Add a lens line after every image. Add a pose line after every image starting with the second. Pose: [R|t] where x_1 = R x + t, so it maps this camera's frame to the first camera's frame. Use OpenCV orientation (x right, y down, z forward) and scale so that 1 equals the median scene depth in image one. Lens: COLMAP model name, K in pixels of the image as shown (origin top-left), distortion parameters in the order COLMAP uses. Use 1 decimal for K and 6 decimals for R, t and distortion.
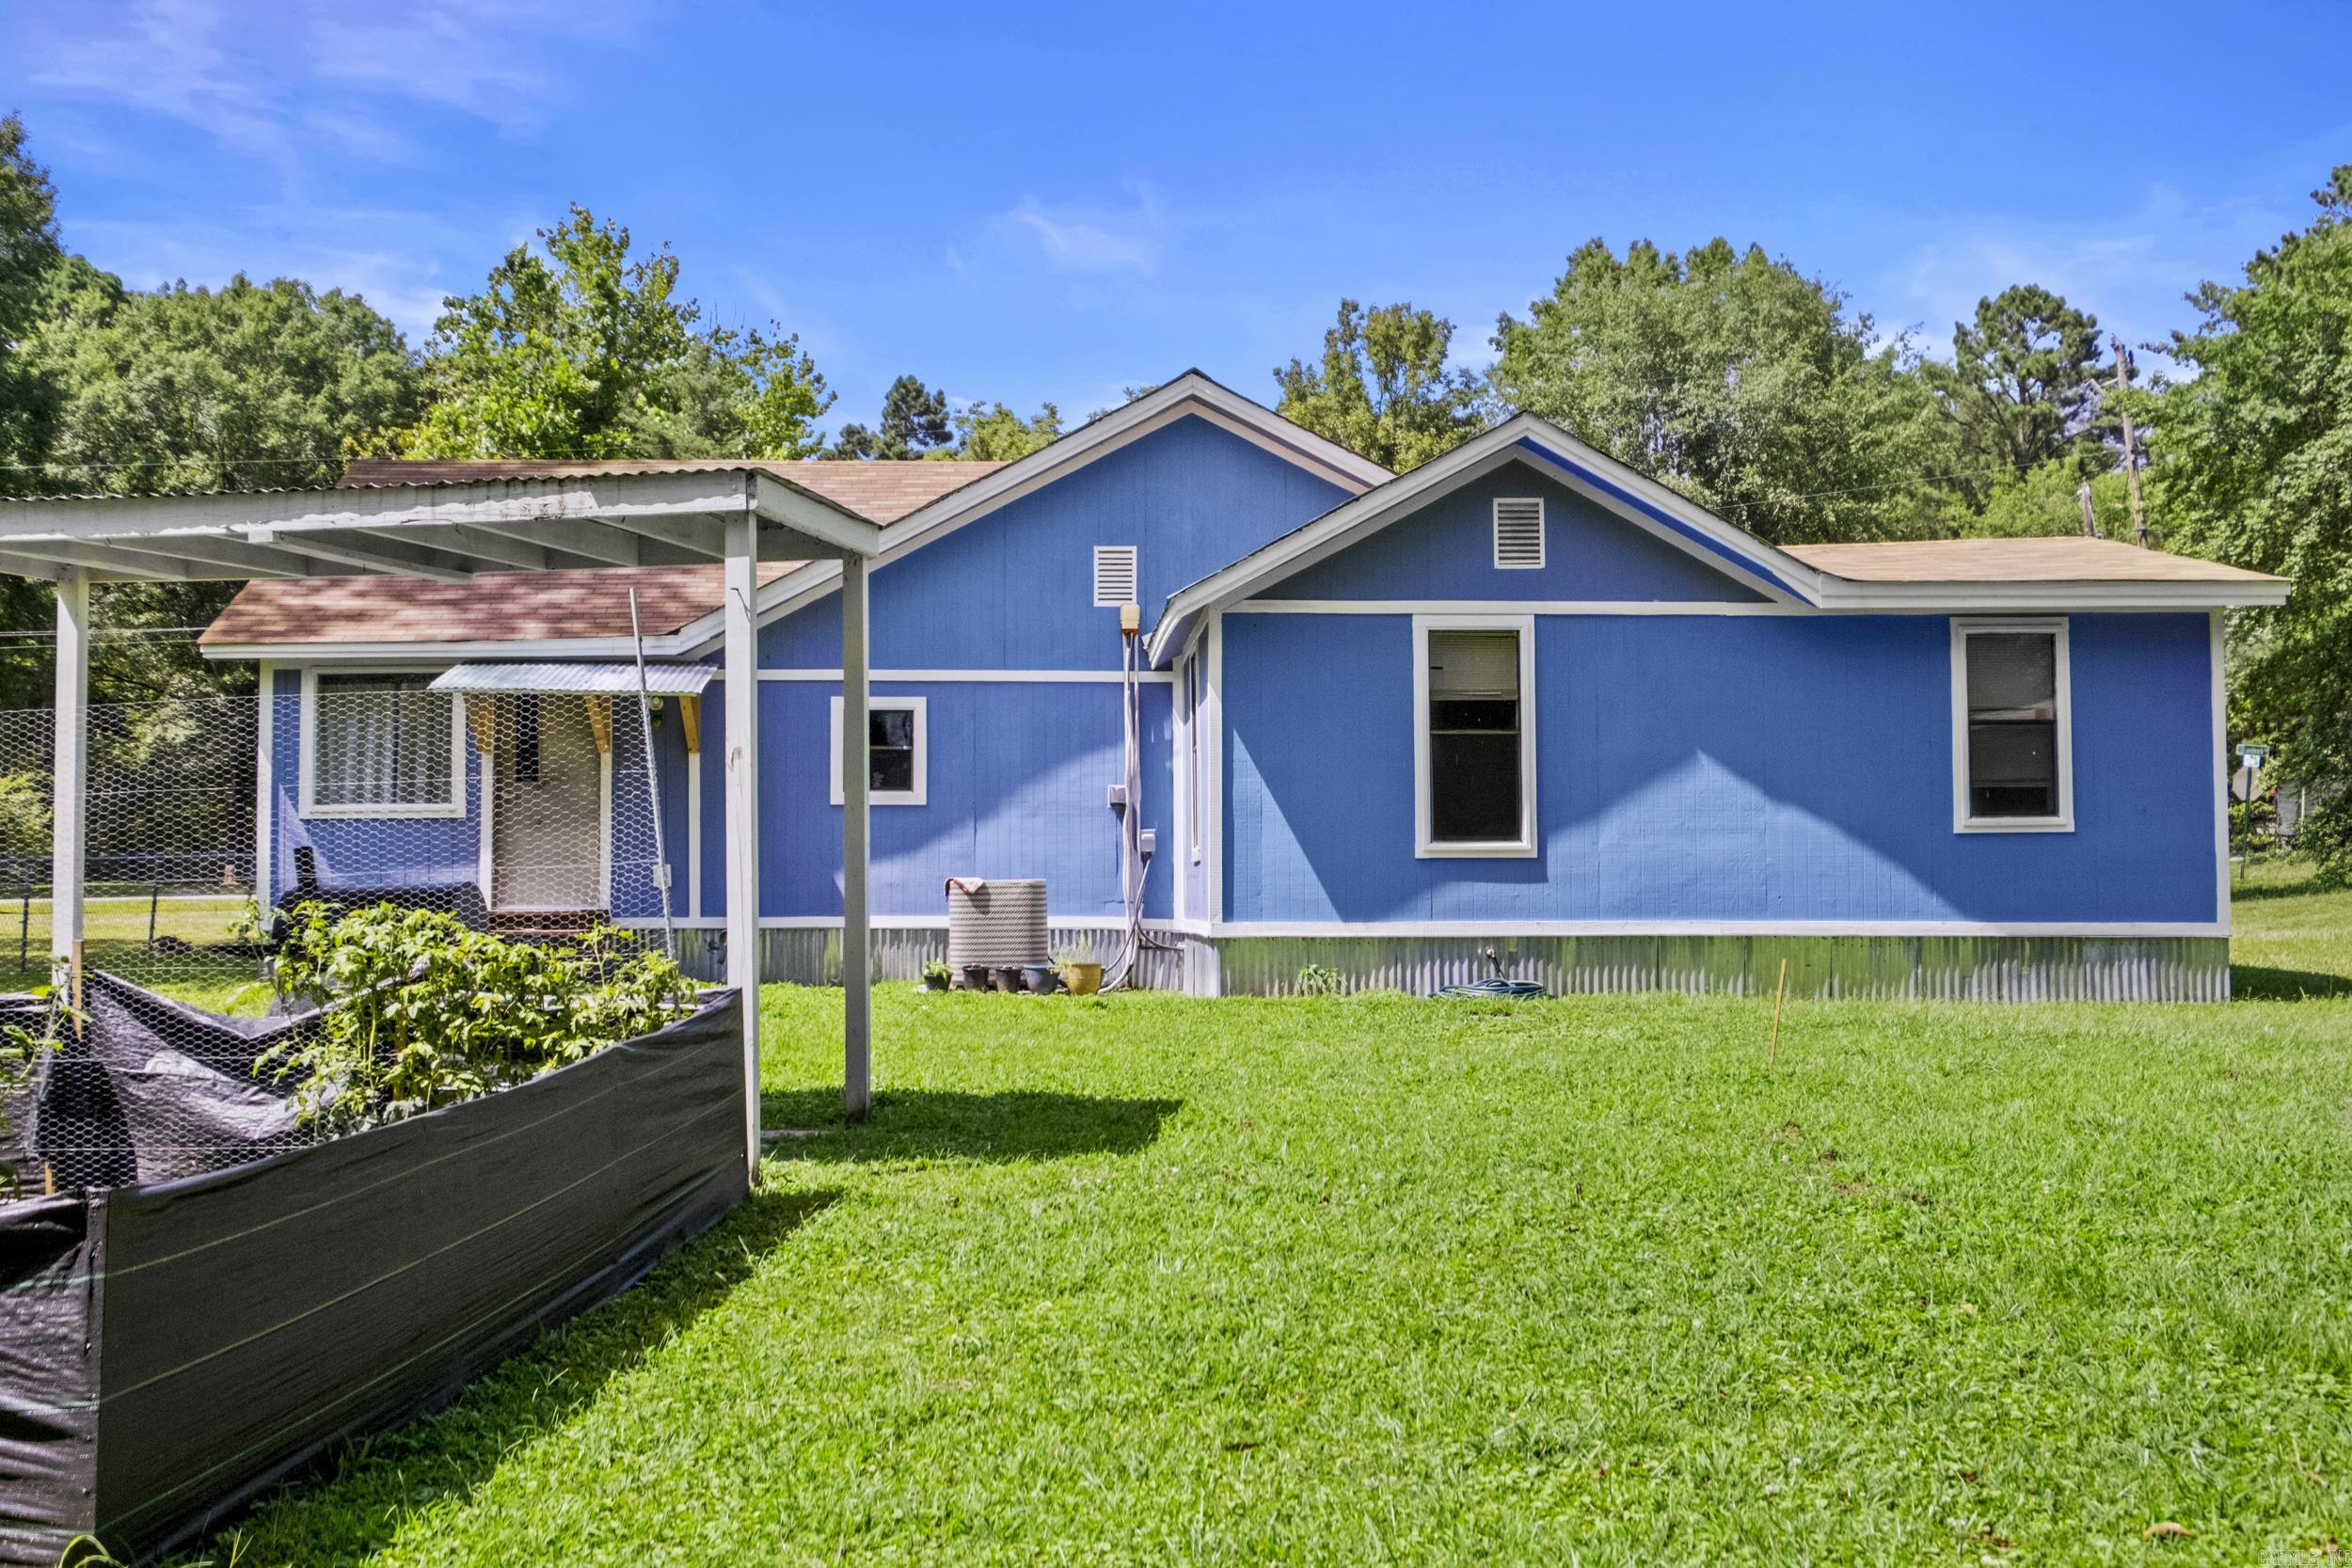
lens RADIAL K [[2391.0, 0, 1176.0], [0, 2391.0, 784.0], [0, 0, 1]] dist [-0.000219, 0.008680]
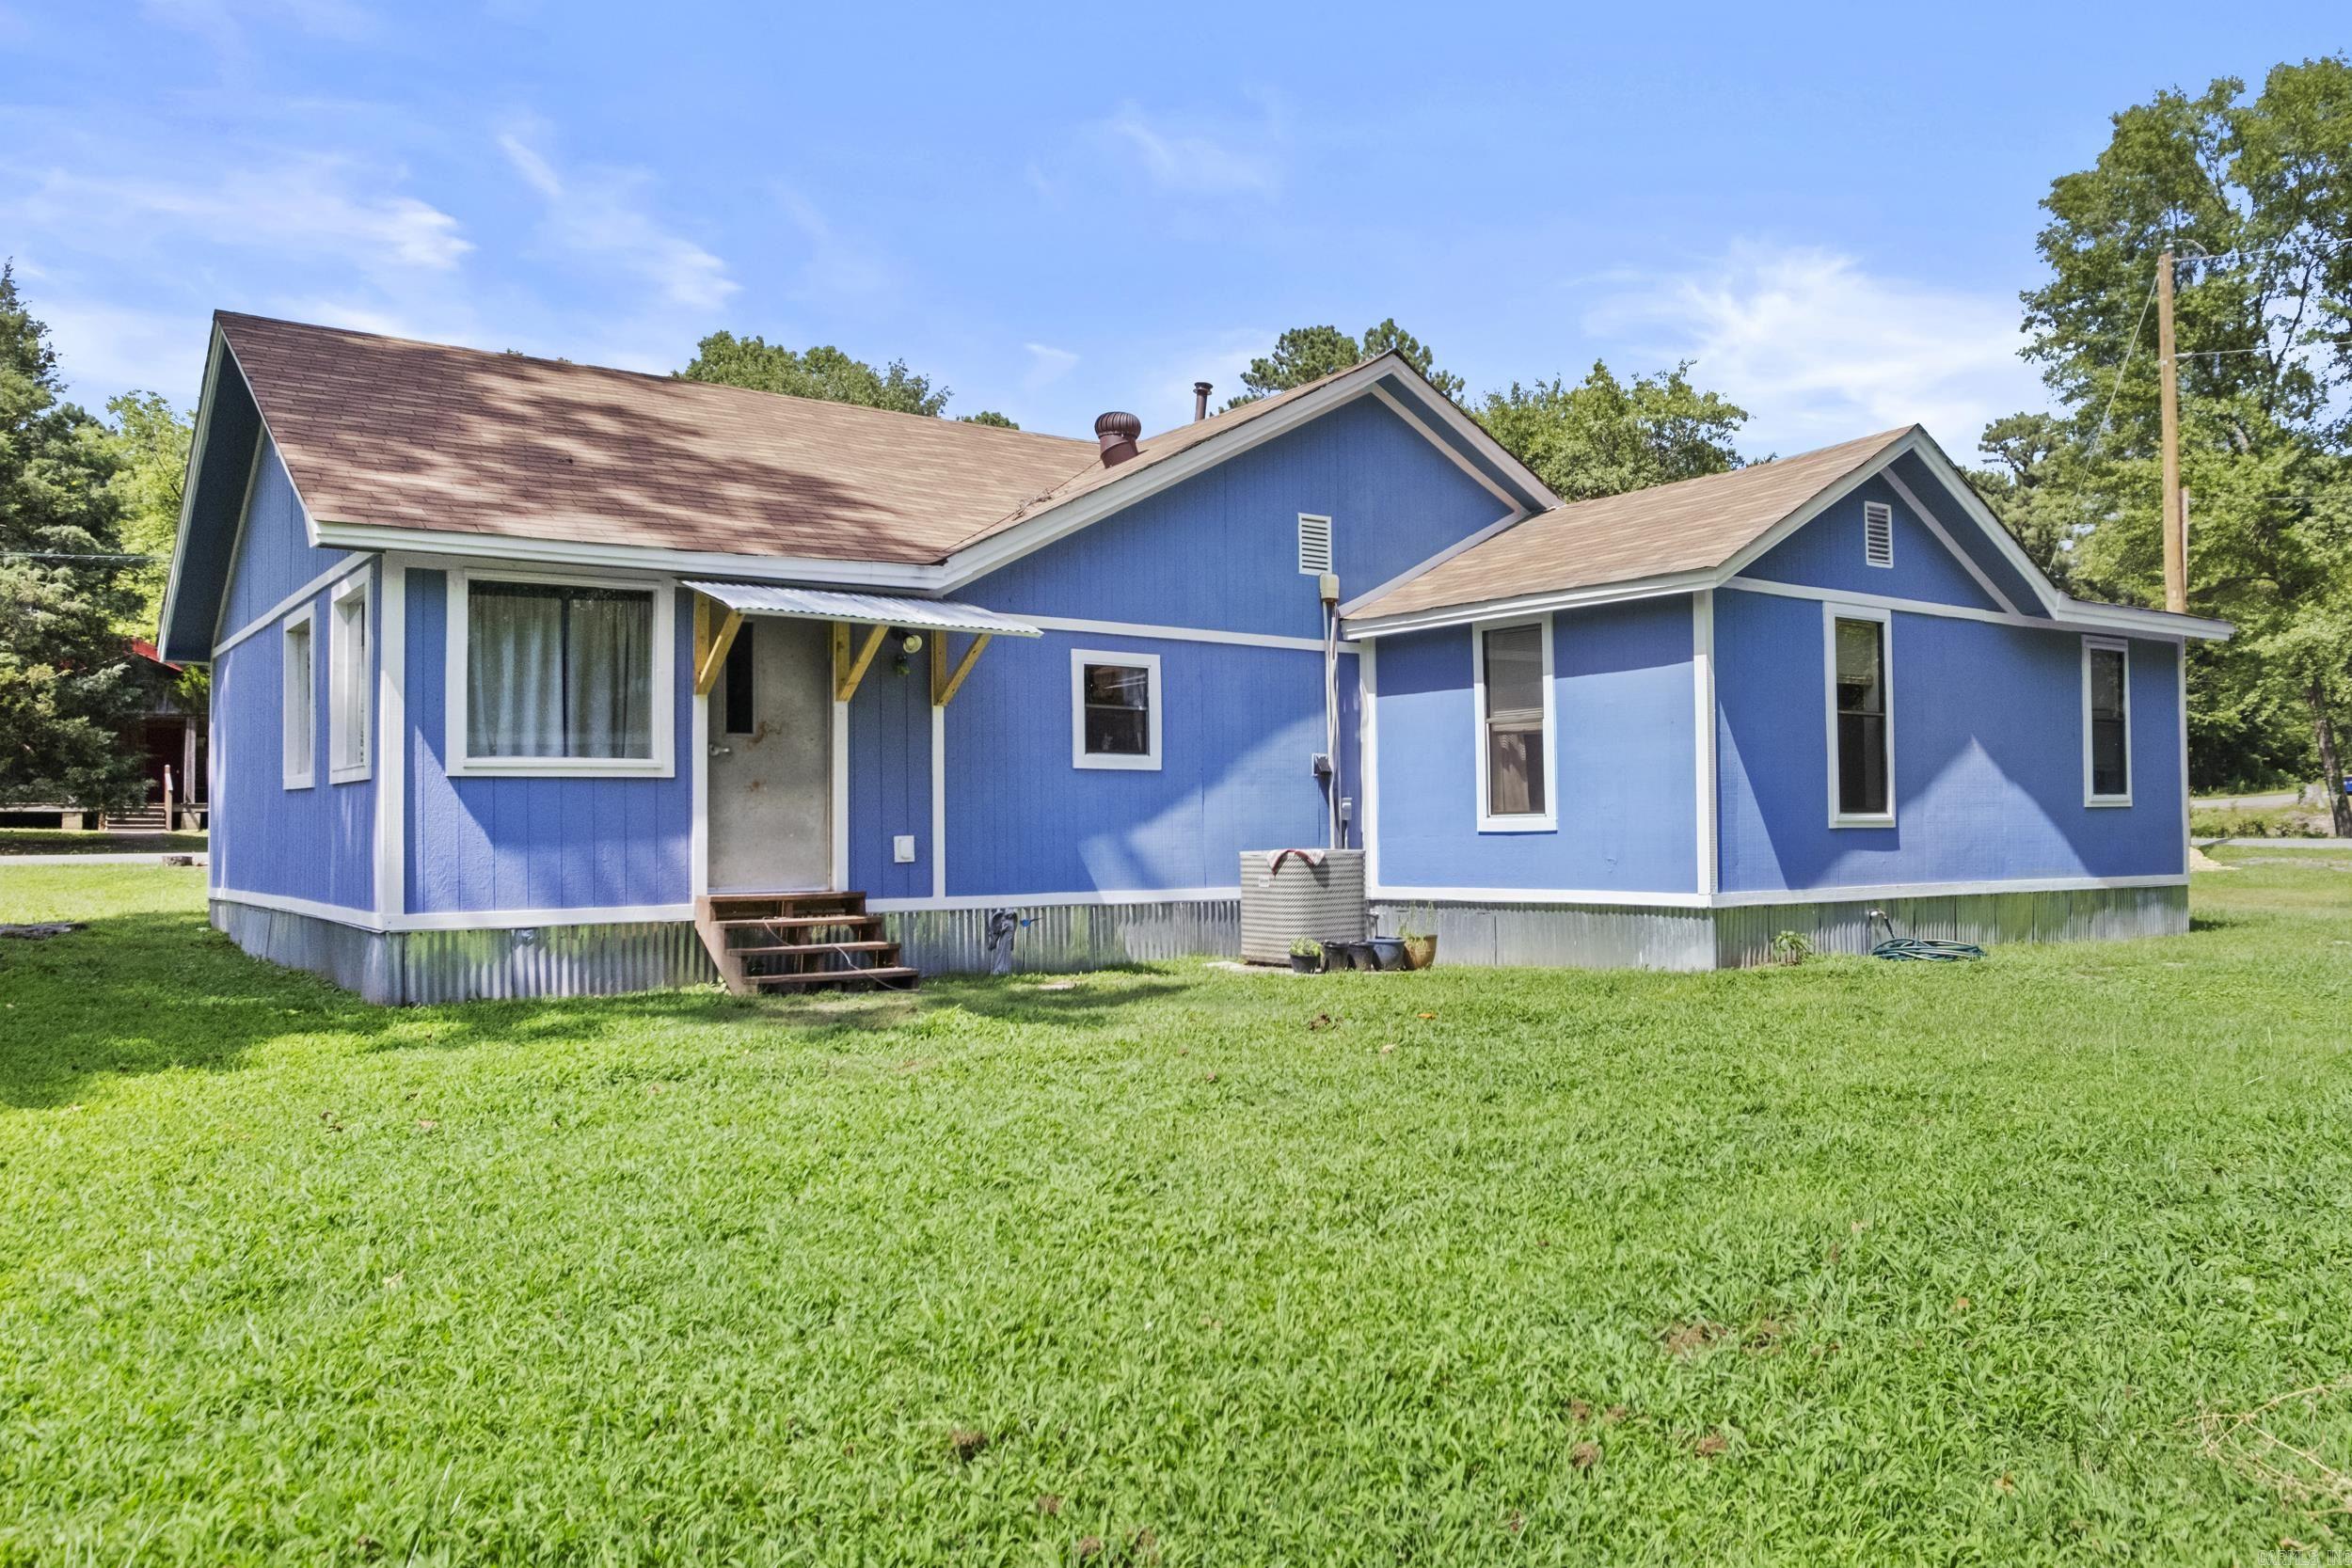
lens RADIAL K [[1679.0, 0, 1176.0], [0, 1679.0, 784.0], [0, 0, 1]] dist [0.001351, 0.000176]
pose [[0.821169, 0.011287, 0.570573, -0.569664], [-0.018974, 0.999792, 0.007531, 0.010889], [-0.570369, -0.017010, 0.821212, 0.547083]]
